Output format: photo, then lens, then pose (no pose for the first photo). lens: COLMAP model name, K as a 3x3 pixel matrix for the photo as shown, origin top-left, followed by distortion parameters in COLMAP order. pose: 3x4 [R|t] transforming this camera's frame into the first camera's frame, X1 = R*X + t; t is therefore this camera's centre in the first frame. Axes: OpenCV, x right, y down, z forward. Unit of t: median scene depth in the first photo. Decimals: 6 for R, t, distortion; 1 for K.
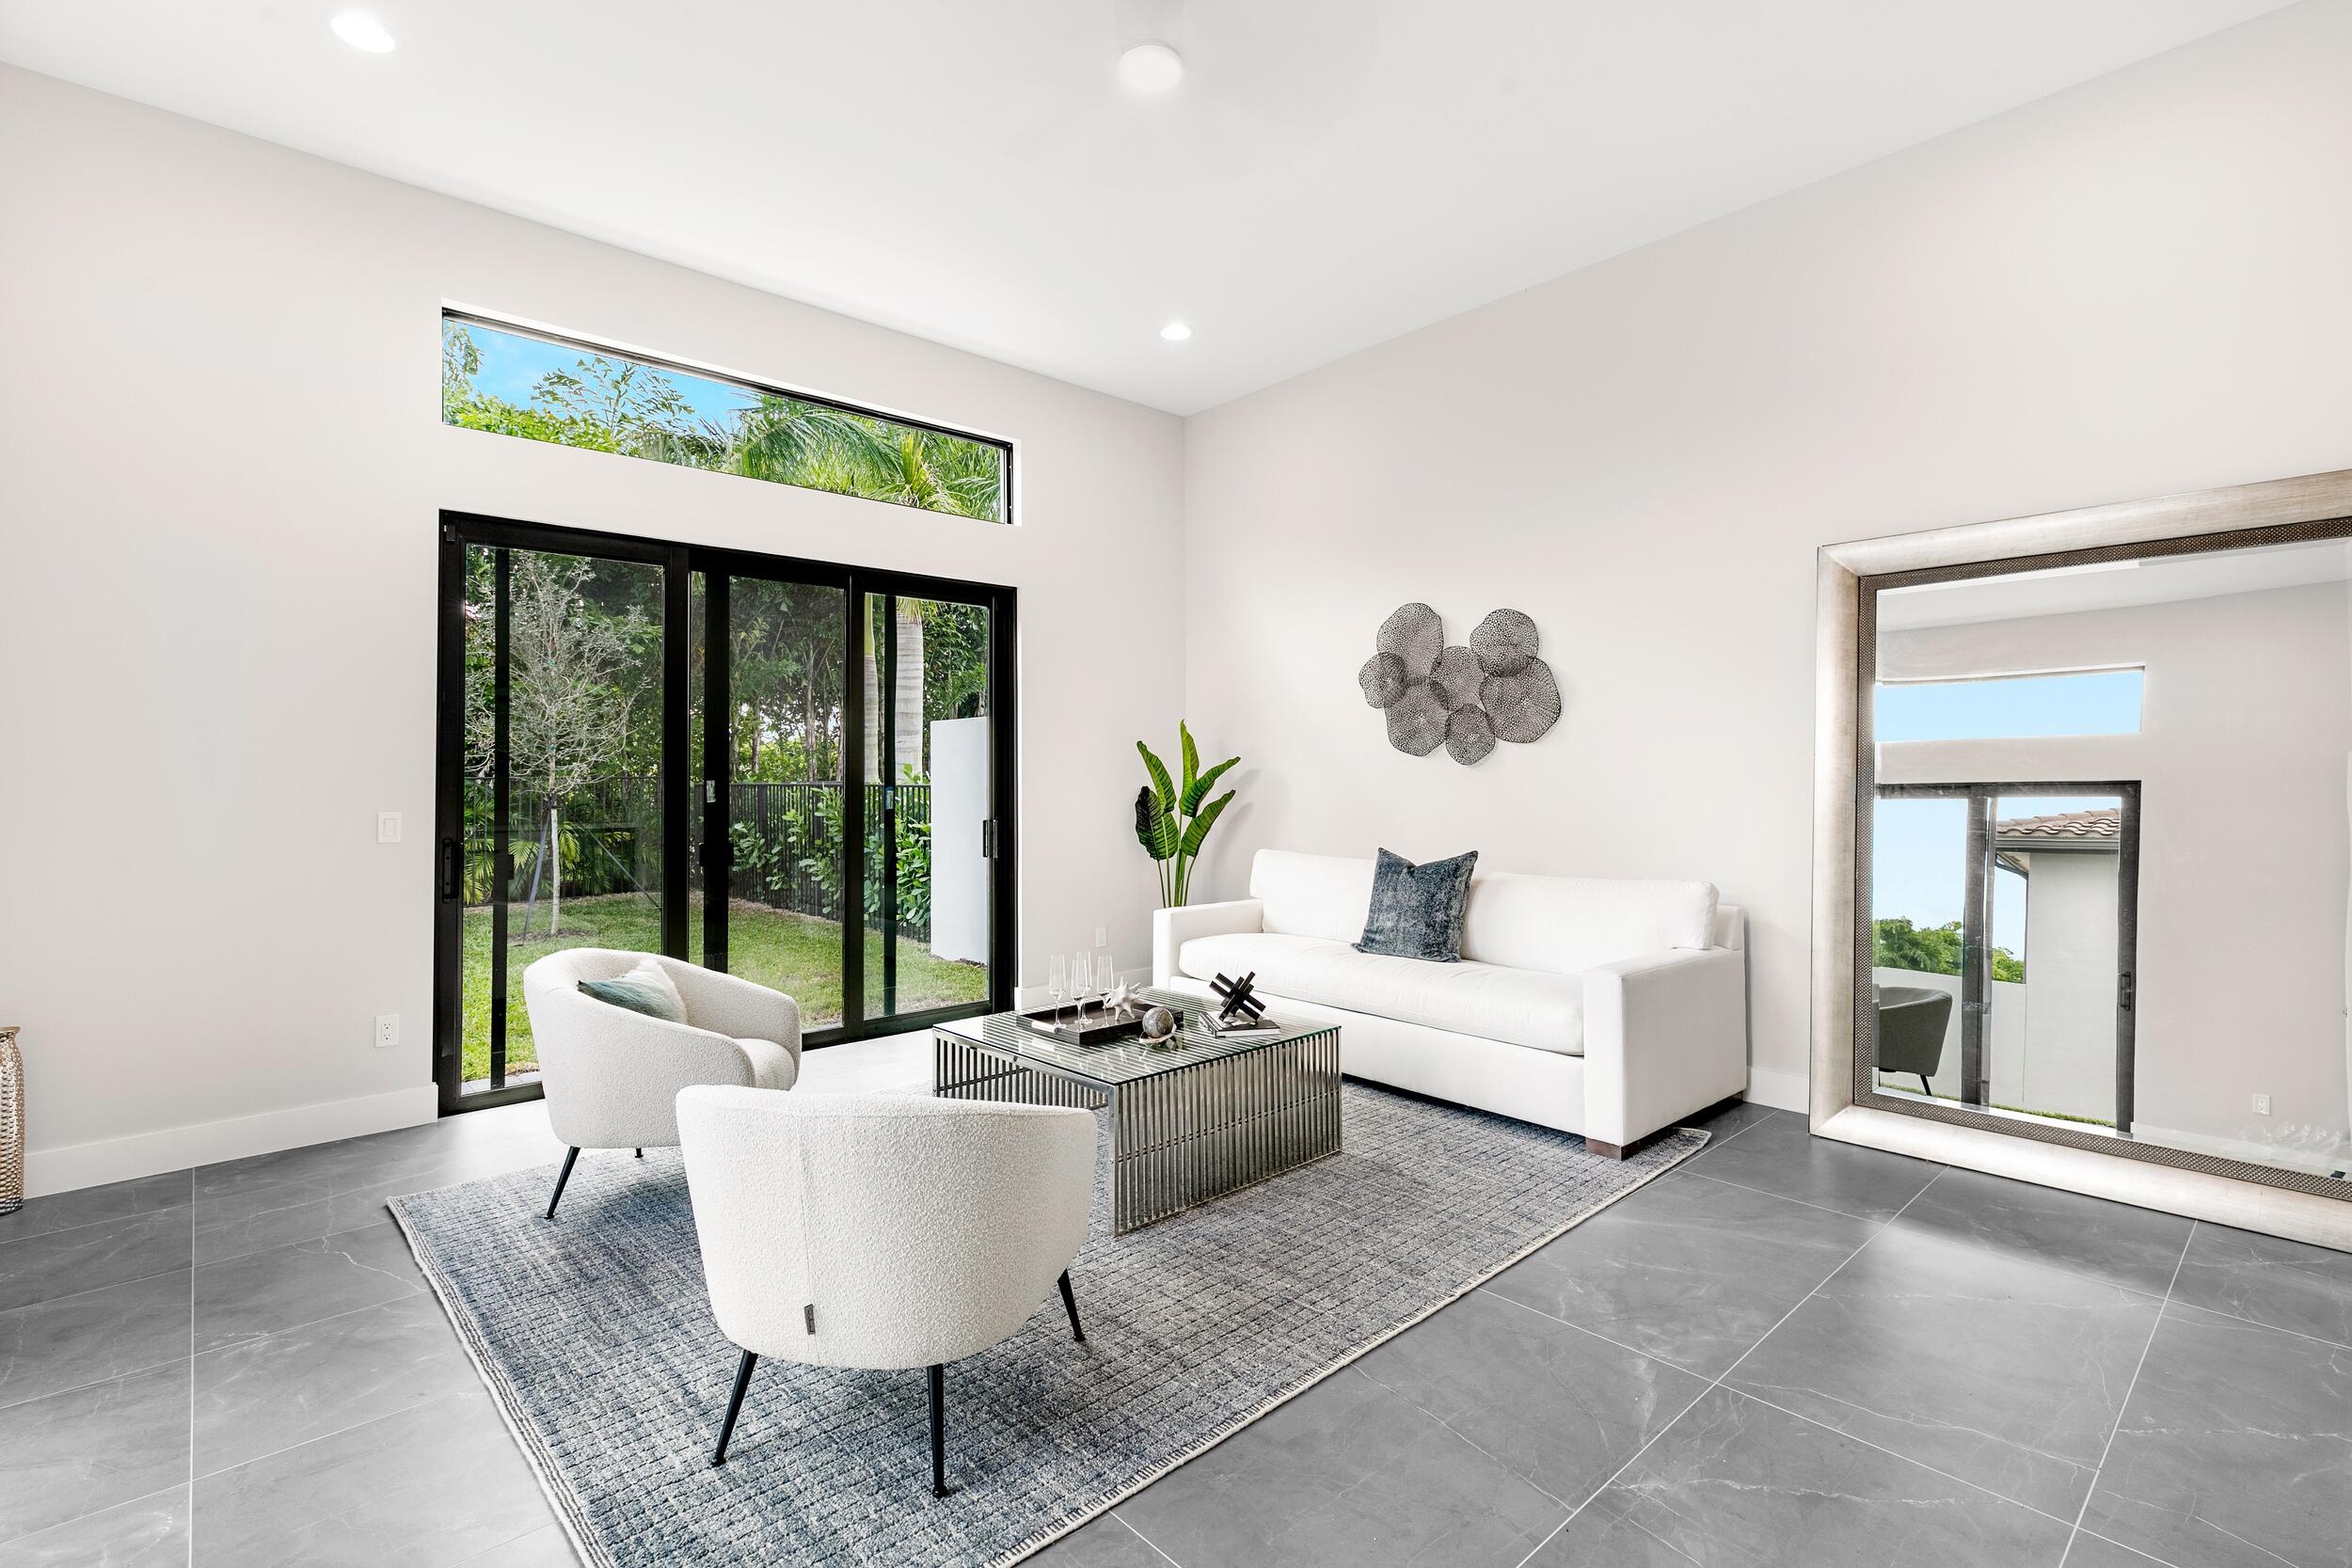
lens RADIAL K [[1068.7, 0, 1176.6], [0, 1068.7, 779.6], [0, 0, 1]] dist [0.003152, 0.000378]
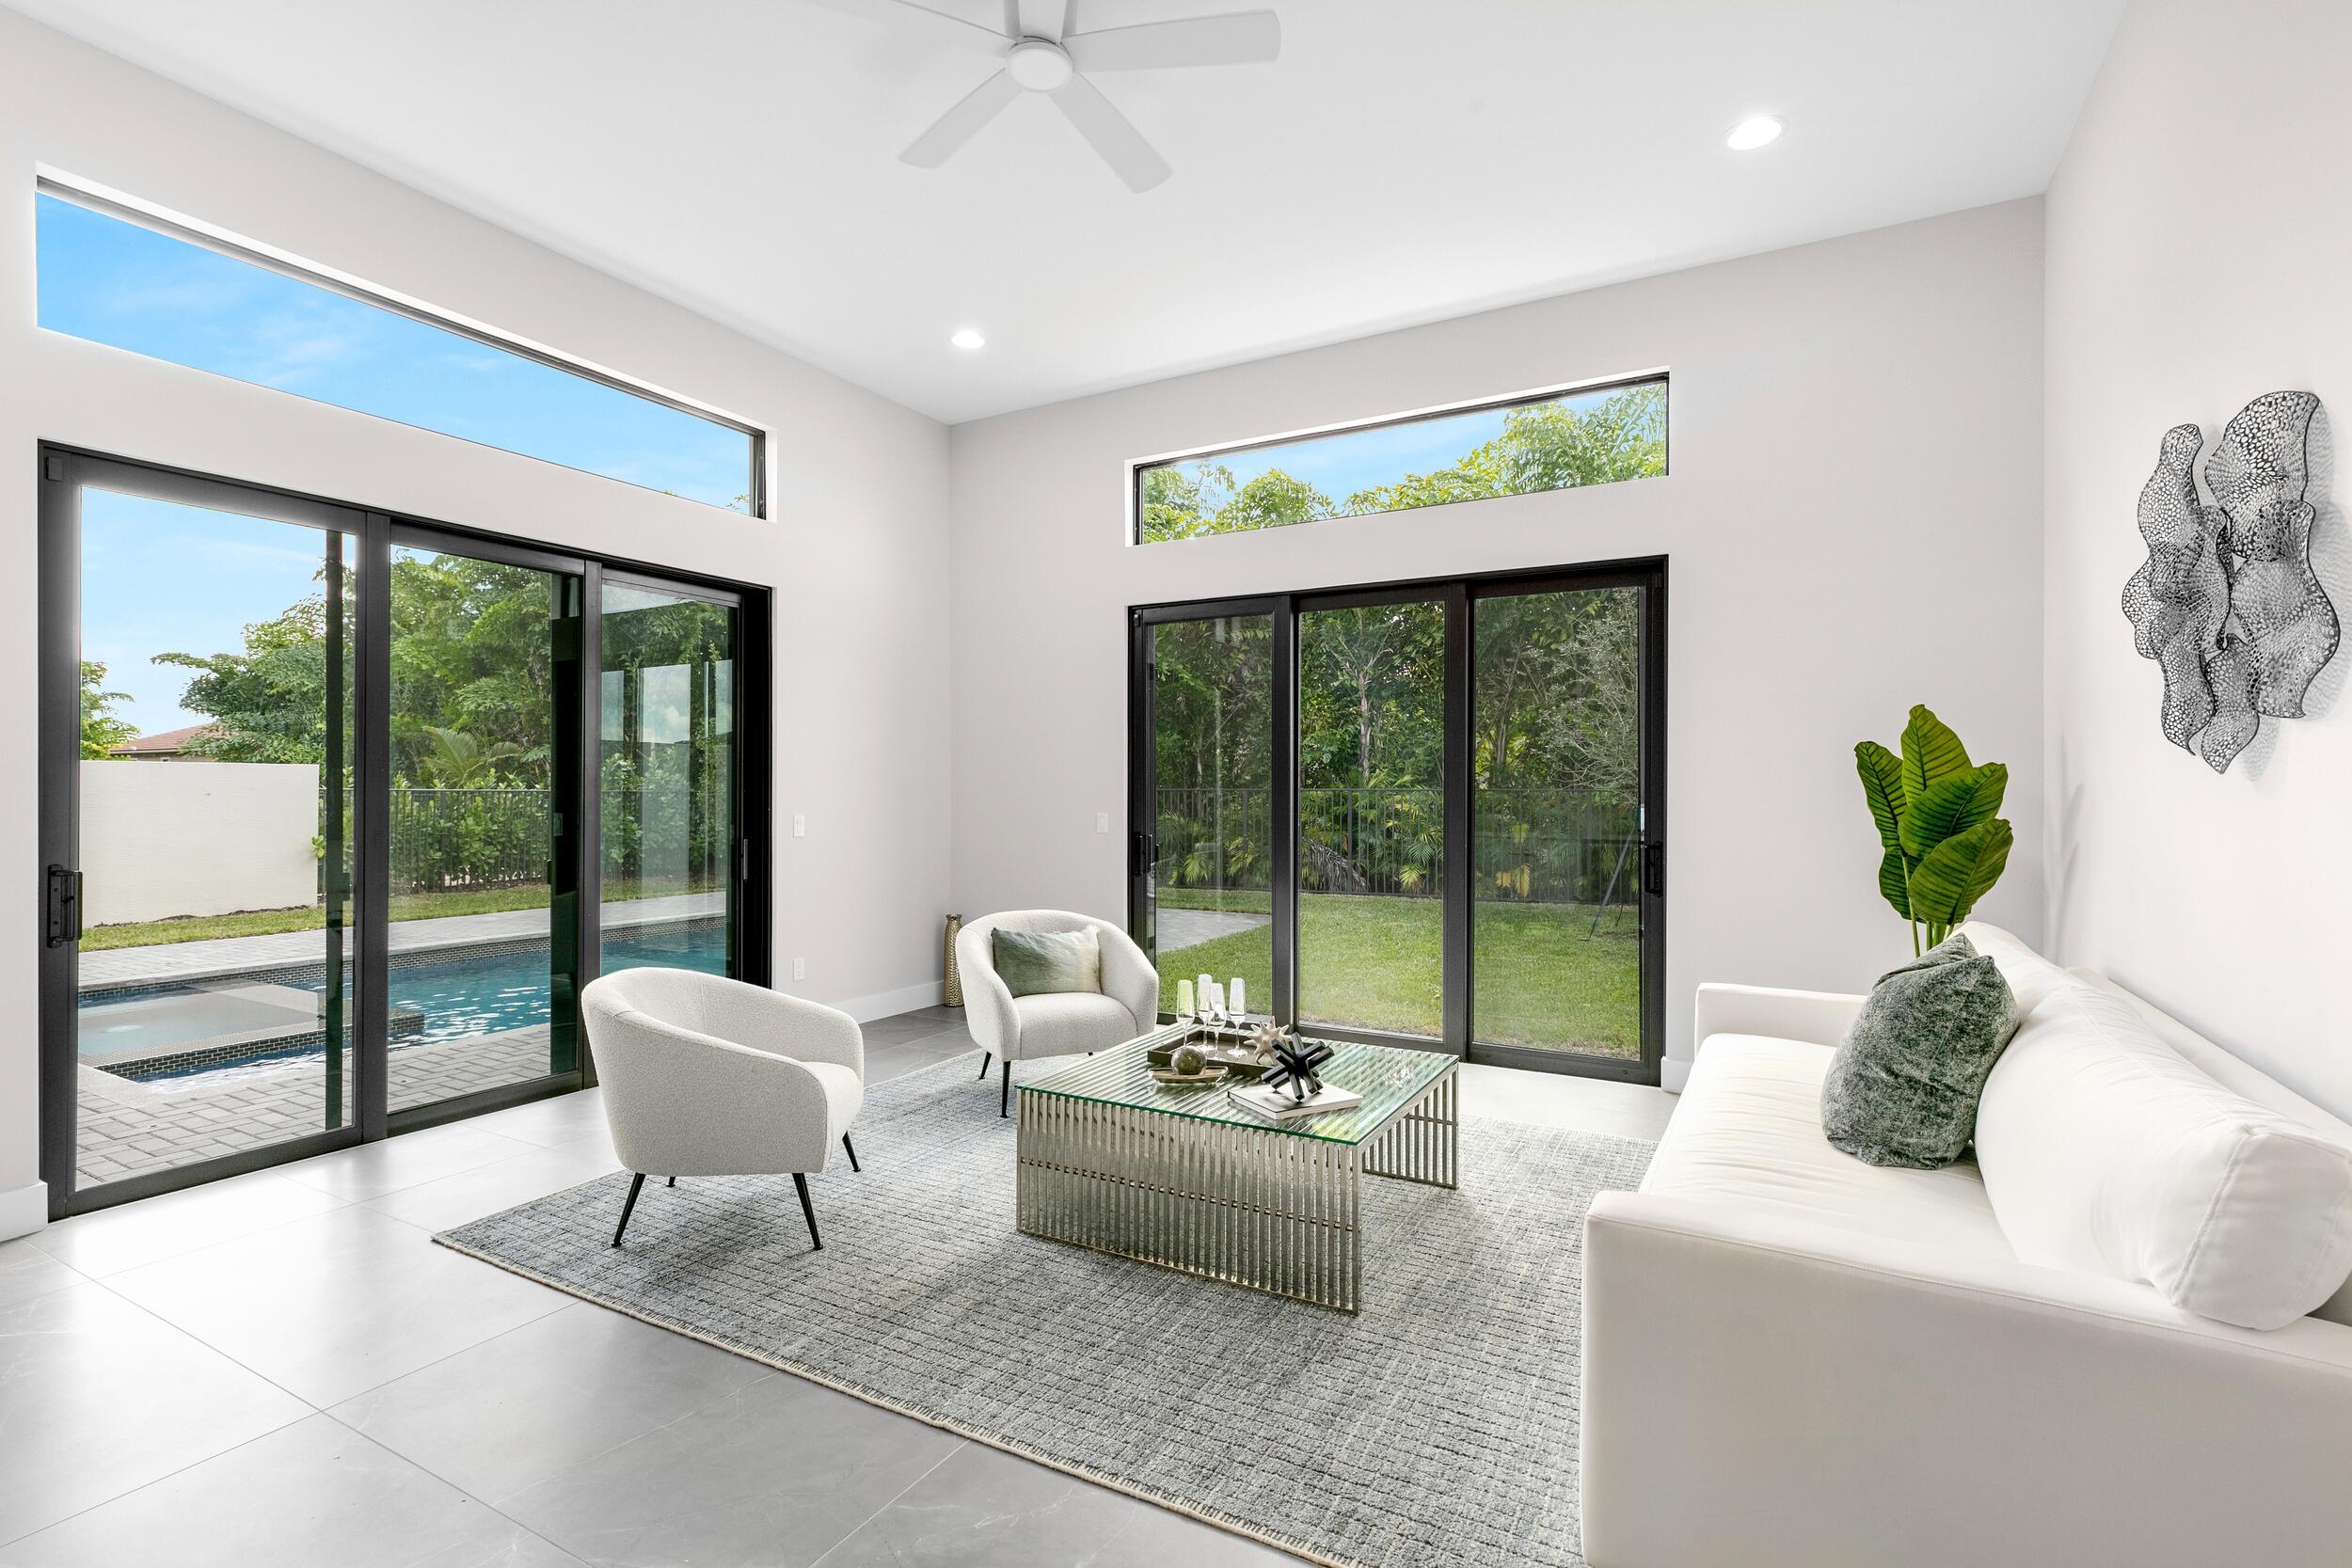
lens RADIAL K [[1068.7, 0, 1183.3], [0, 1068.7, 784.1], [0, 0, 1]] dist [0.003152, 0.000378]
pose [[0.328634, 0.001152, -0.944457, 0.741874], [-0.005618, 0.999984, -0.000735, -0.007553], [0.944441, 0.005547, 0.328635, 0.608053]]
